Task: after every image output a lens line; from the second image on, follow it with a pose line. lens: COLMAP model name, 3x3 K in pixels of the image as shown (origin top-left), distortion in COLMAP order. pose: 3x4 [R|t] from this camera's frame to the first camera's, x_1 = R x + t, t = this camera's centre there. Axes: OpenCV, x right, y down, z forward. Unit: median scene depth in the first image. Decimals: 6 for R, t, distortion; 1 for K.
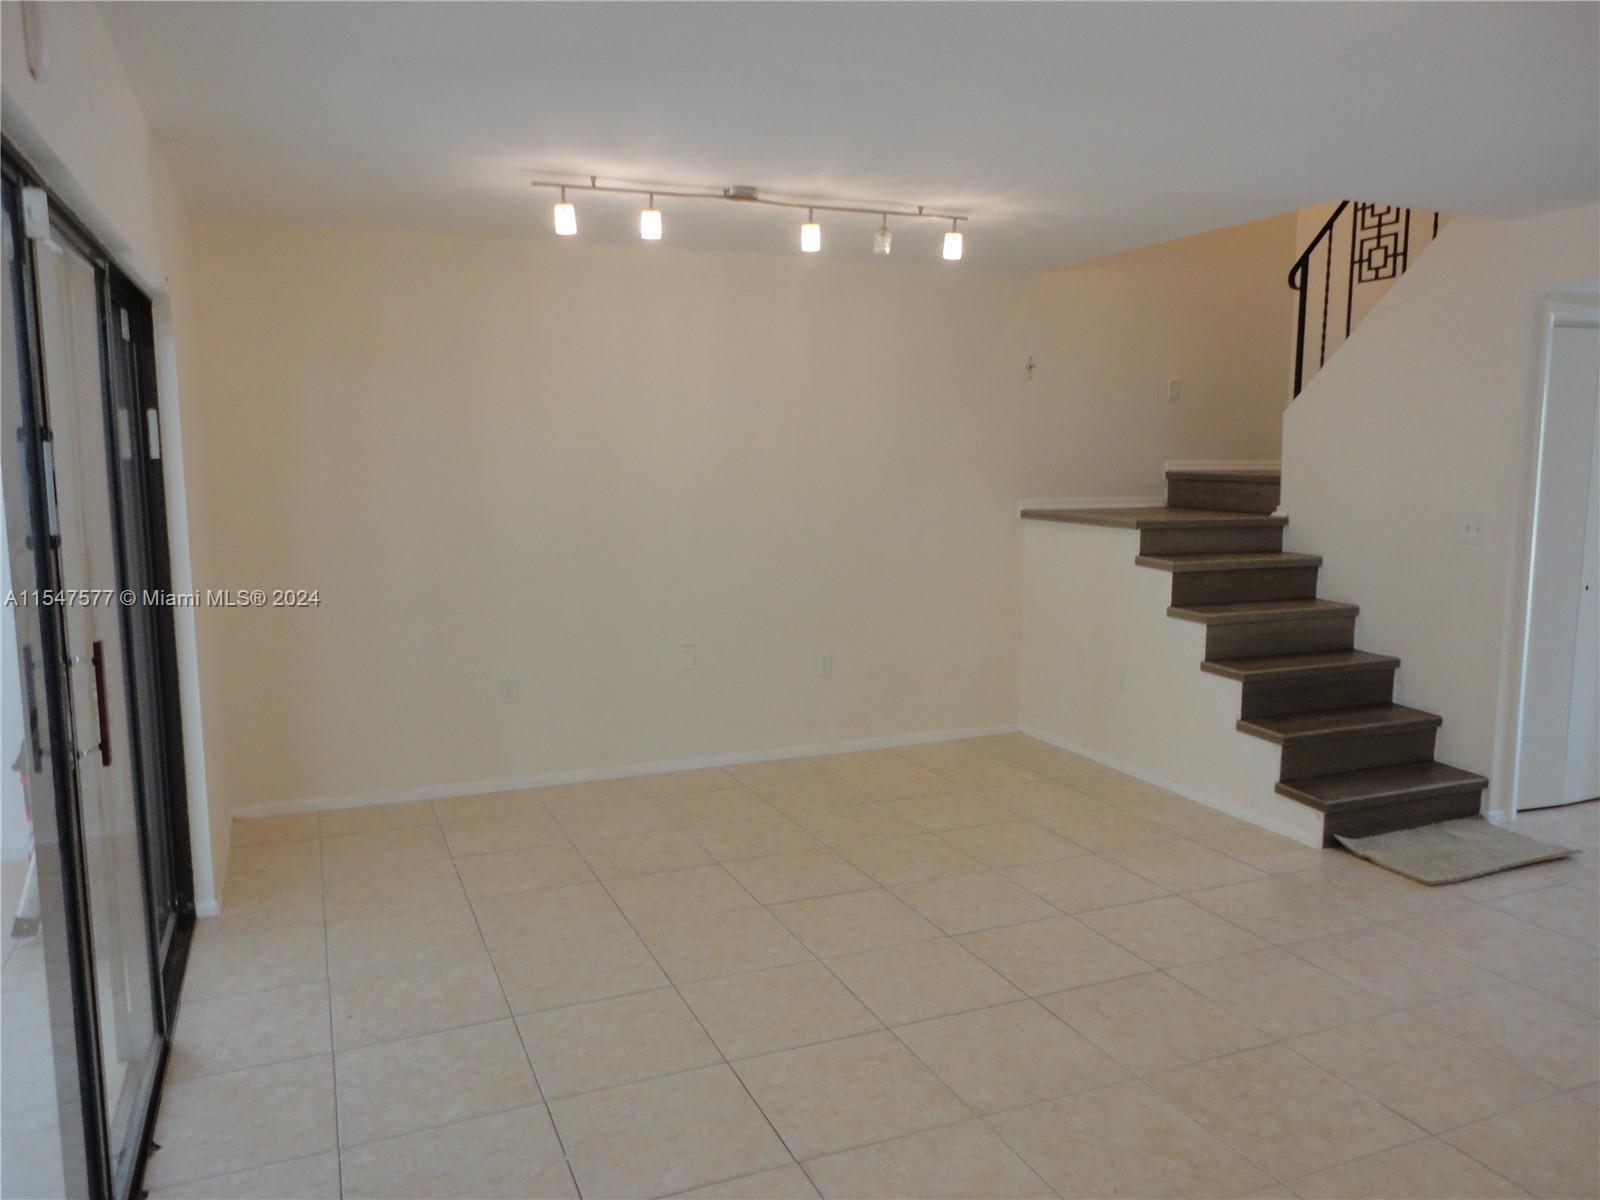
lens RADIAL K [[1158.4, 0, 797.2], [0, 1158.4, 587.8], [0, 0, 1]] dist [-0.001556, -0.001557]
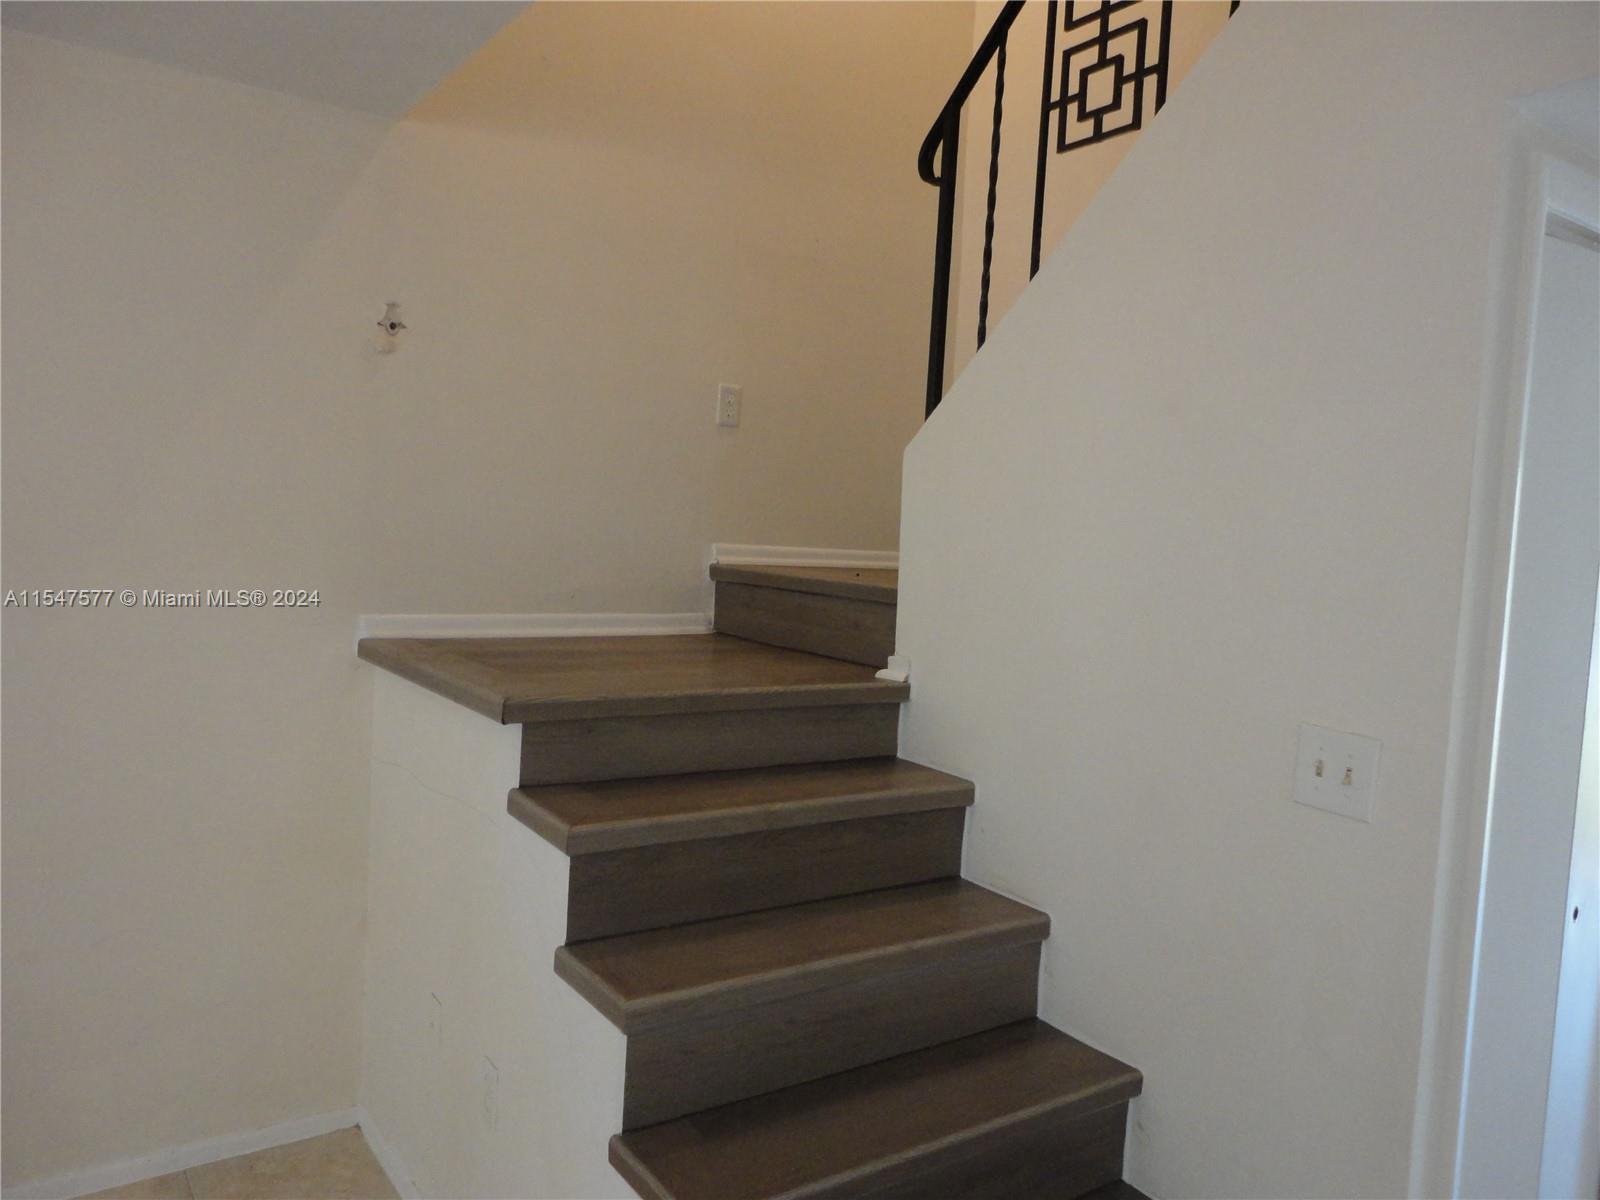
lens RADIAL K [[1158.4, 0, 797.2], [0, 1158.4, 587.8], [0, 0, 1]] dist [-0.001556, -0.001557]
pose [[0.977415, 0.037742, 0.207929, 0.307259], [-0.025695, 0.997847, -0.060334, -0.074657], [-0.209759, 0.053629, 0.976281, 0.610396]]
